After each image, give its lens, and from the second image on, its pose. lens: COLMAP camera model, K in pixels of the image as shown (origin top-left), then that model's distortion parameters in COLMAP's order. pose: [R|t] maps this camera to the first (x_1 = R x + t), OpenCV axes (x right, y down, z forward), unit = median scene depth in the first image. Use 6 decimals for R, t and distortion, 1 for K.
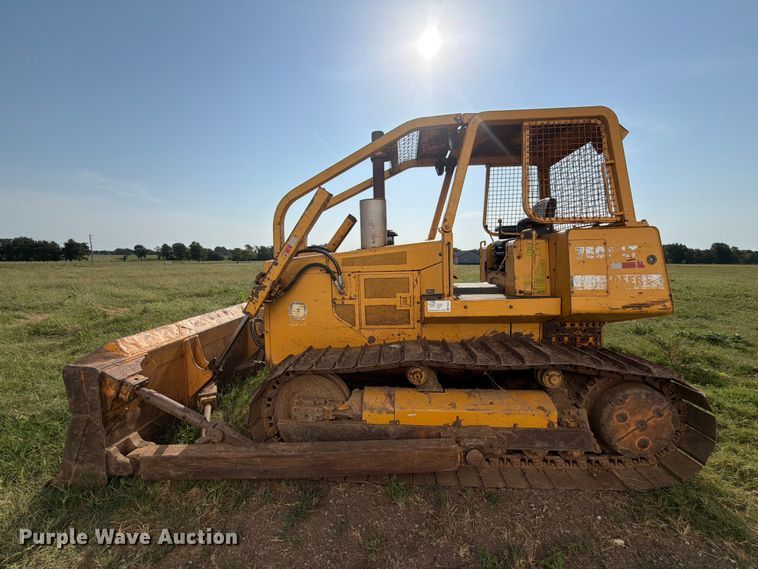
lens RADIAL K [[303.0, 0, 377.3], [0, 303.0, 283.9], [0, 0, 1]] dist [-0.003315, 0.000523]
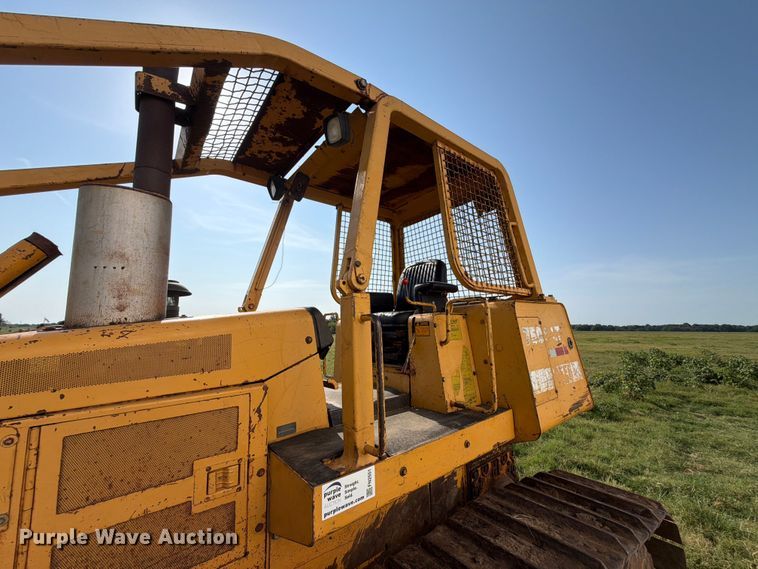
lens RADIAL K [[303.0, 0, 380.9], [0, 303.0, 284.1], [0, 0, 1]] dist [-0.003315, 0.000523]
pose [[0.730148, 0.096630, 0.676422, -0.037481], [0.063932, 0.975946, -0.208427, -0.090324], [-0.680291, 0.195428, 0.706408, 0.678805]]
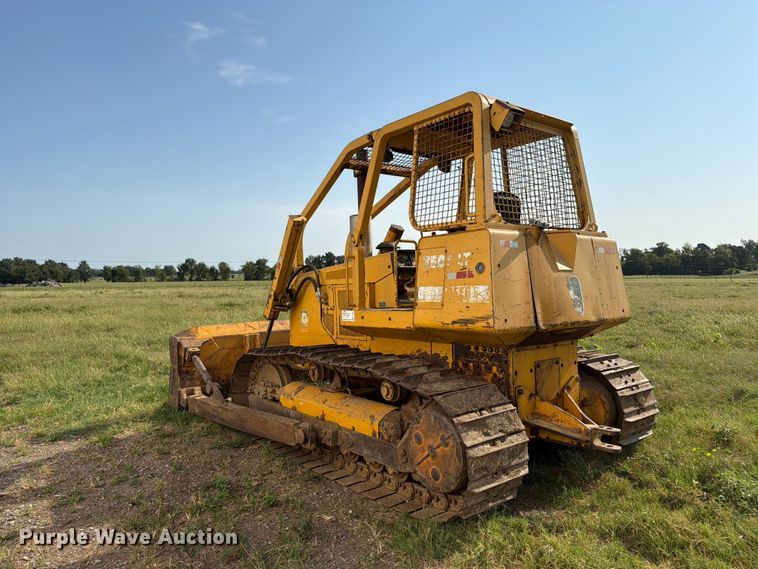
lens RADIAL K [[531.7, 0, 380.5], [0, 531.7, 284.2], [0, 0, 1]] dist [0.051939, -0.056593]
pose [[0.681691, 0.000285, -0.731640, 1.664683], [-0.043279, 0.998265, -0.039936, 0.033404], [0.730359, 0.058888, 0.680520, -0.196483]]
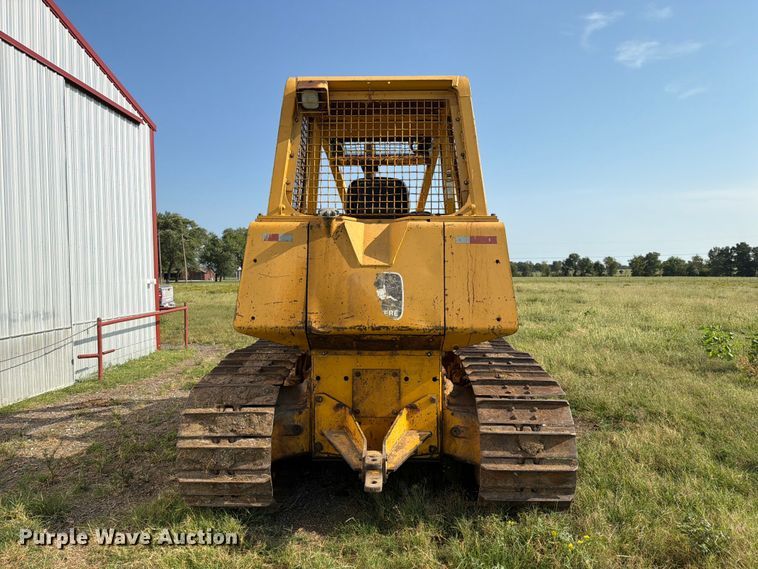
lens RADIAL K [[531.7, 0, 387.0], [0, 531.7, 284.3], [0, 0, 1]] dist [0.051939, -0.056593]
pose [[0.050441, 0.015824, -0.998602, 2.087990], [-0.074147, 0.997174, 0.012056, -0.043697], [0.995971, 0.073436, 0.051472, 0.925692]]
